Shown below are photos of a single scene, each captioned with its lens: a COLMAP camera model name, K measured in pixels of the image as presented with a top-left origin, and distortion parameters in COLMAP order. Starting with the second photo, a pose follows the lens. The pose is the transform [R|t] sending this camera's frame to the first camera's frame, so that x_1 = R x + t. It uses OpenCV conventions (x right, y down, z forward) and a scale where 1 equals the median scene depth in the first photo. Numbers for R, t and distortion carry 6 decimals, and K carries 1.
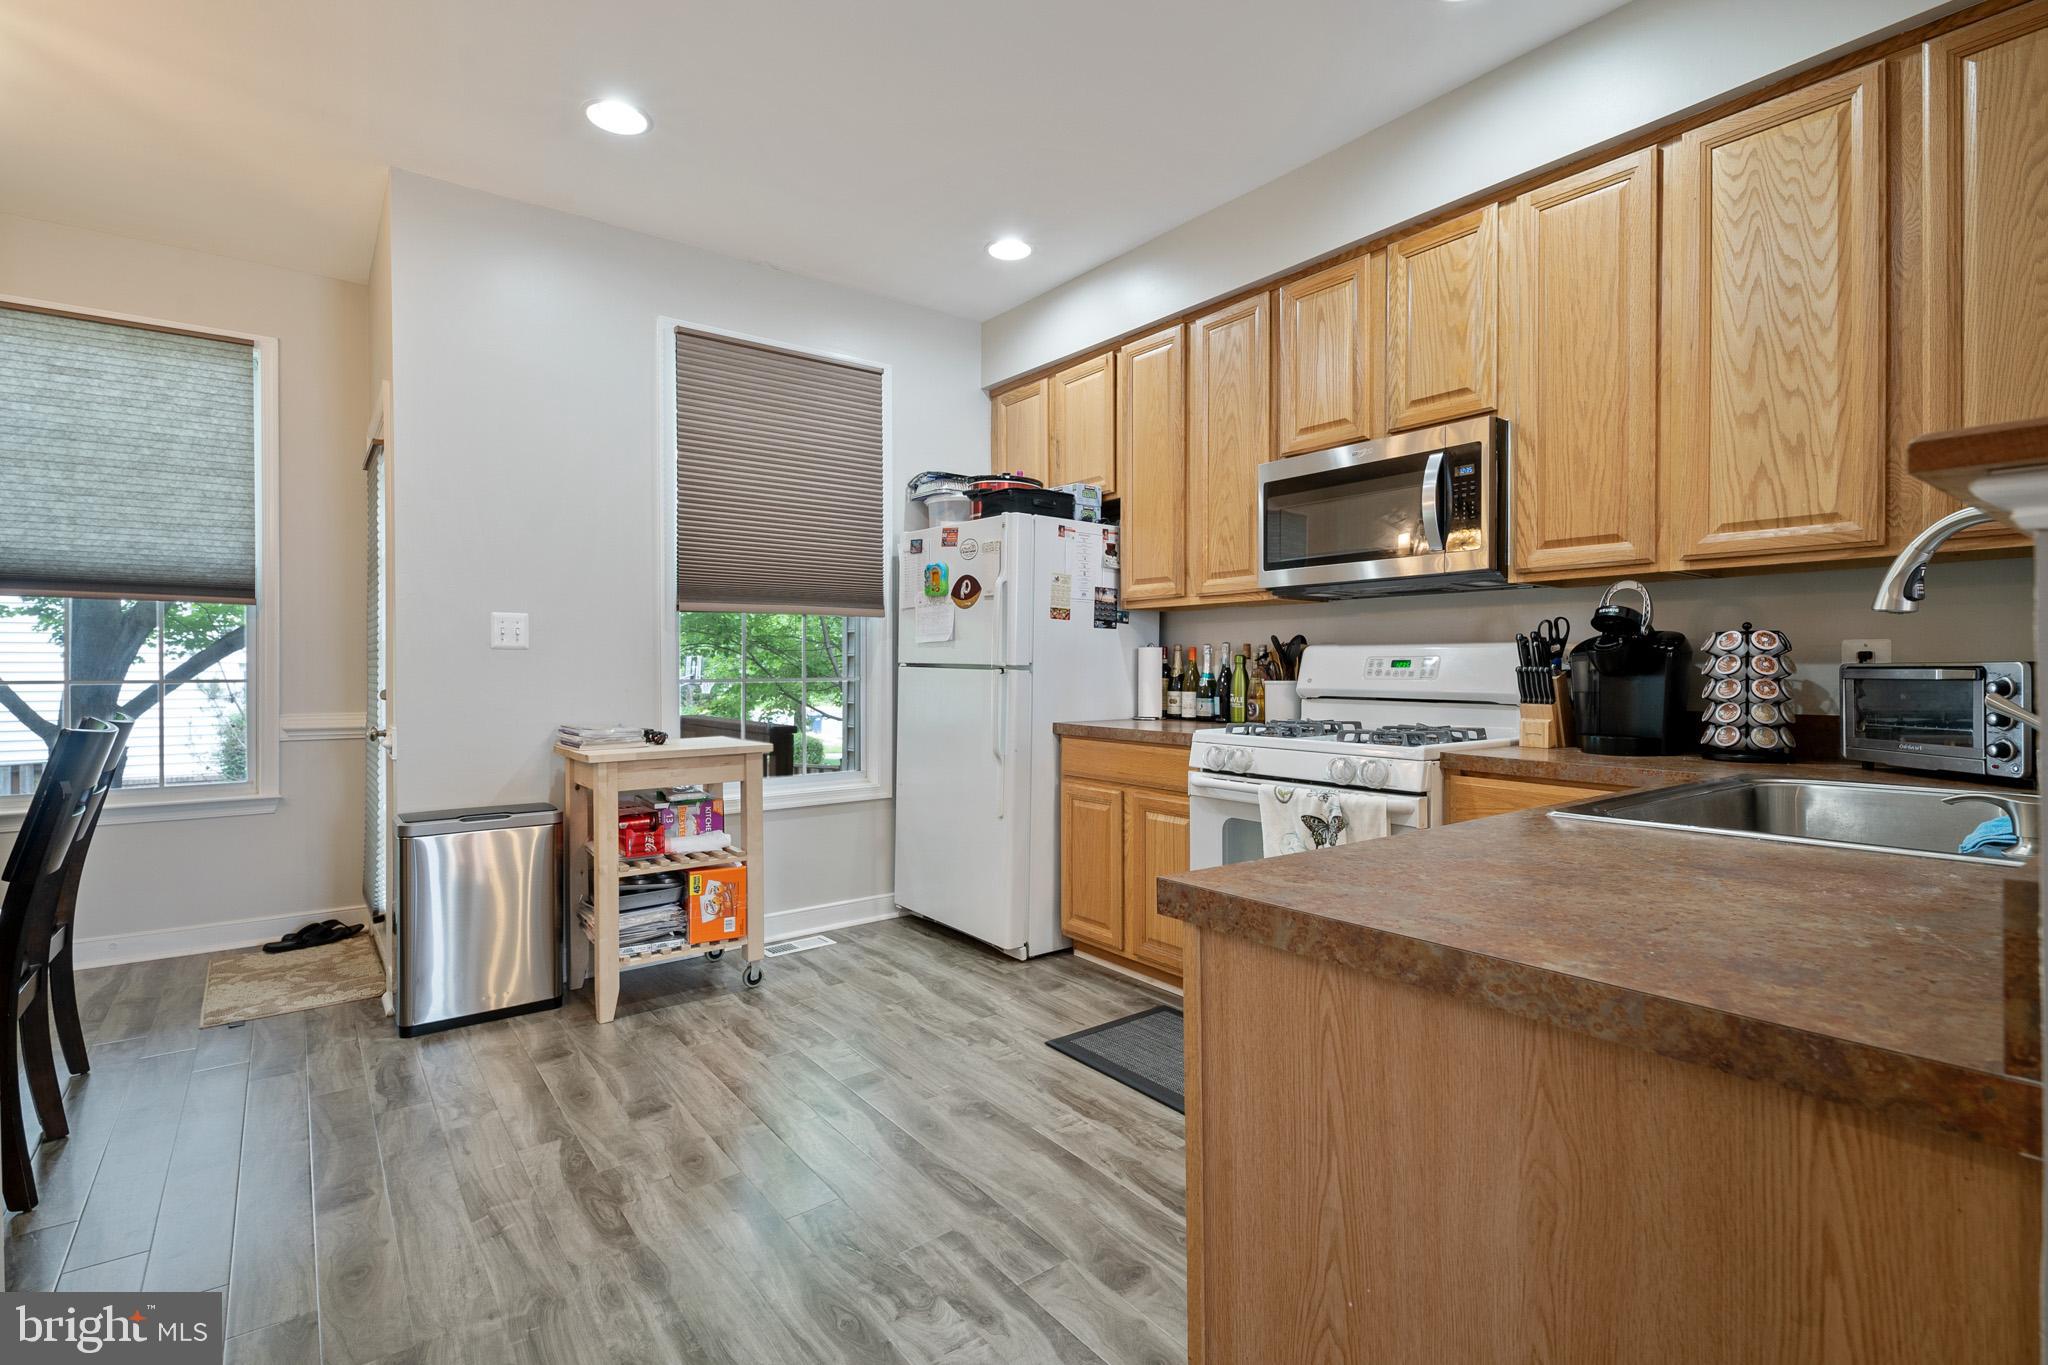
lens RADIAL K [[933.3, 0, 1024.0], [0, 933.3, 682.5], [0, 0, 1]] dist [-0.001415, -0.000380]
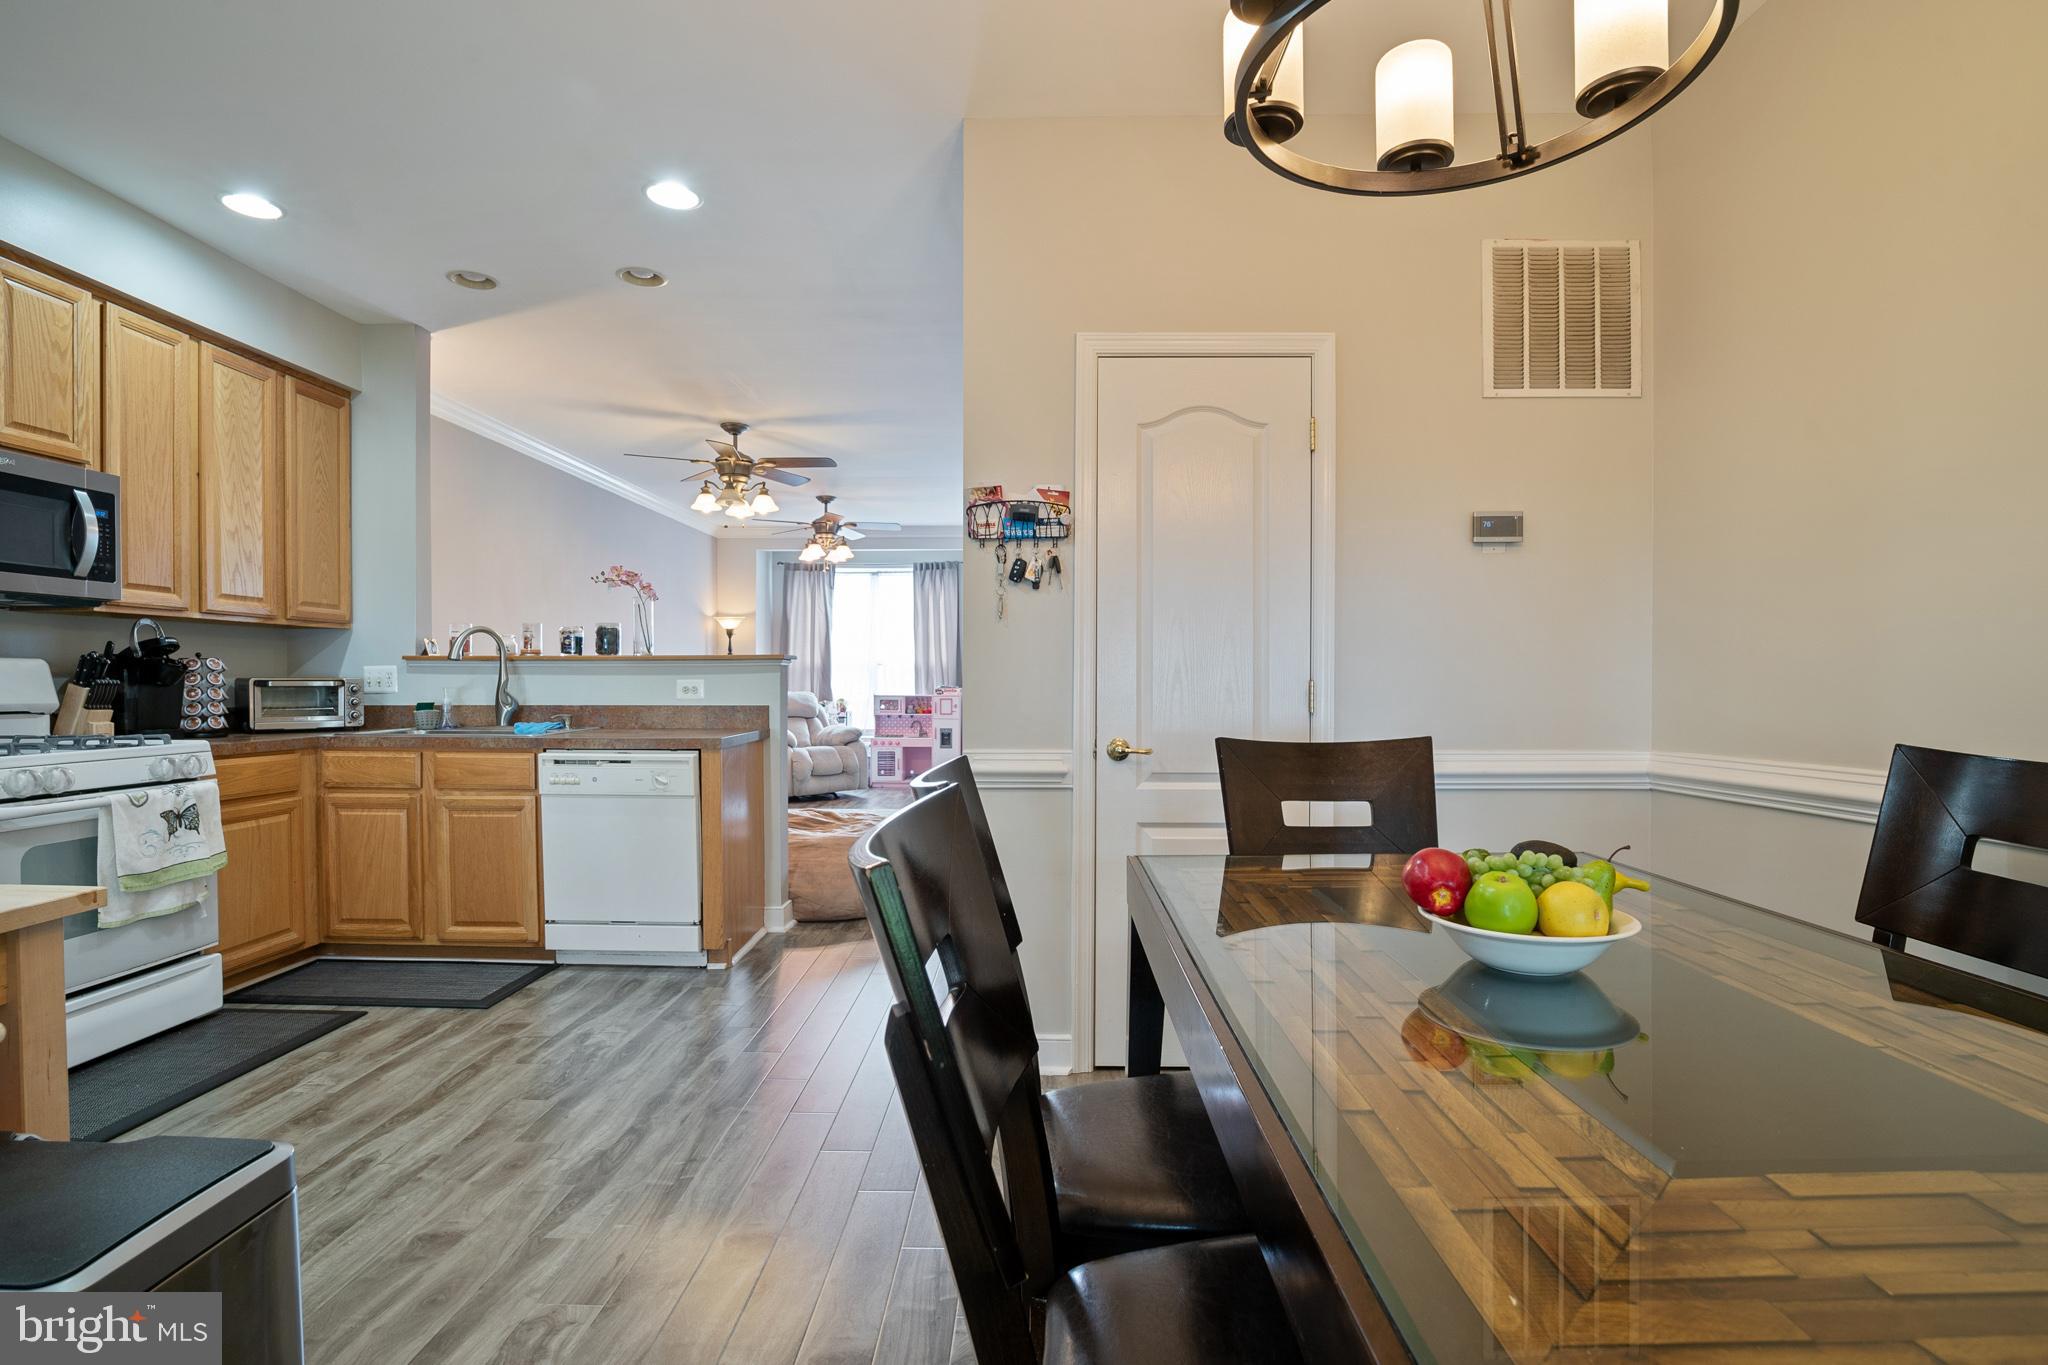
lens RADIAL K [[933.3, 0, 1024.0], [0, 933.3, 682.5], [0, 0, 1]] dist [-0.001415, -0.000380]
pose [[-0.780209, -0.000974, 0.625519, -1.391458], [0.010544, 0.999836, 0.014707, -0.021648], [-0.625431, 0.018070, -0.780070, 1.405063]]
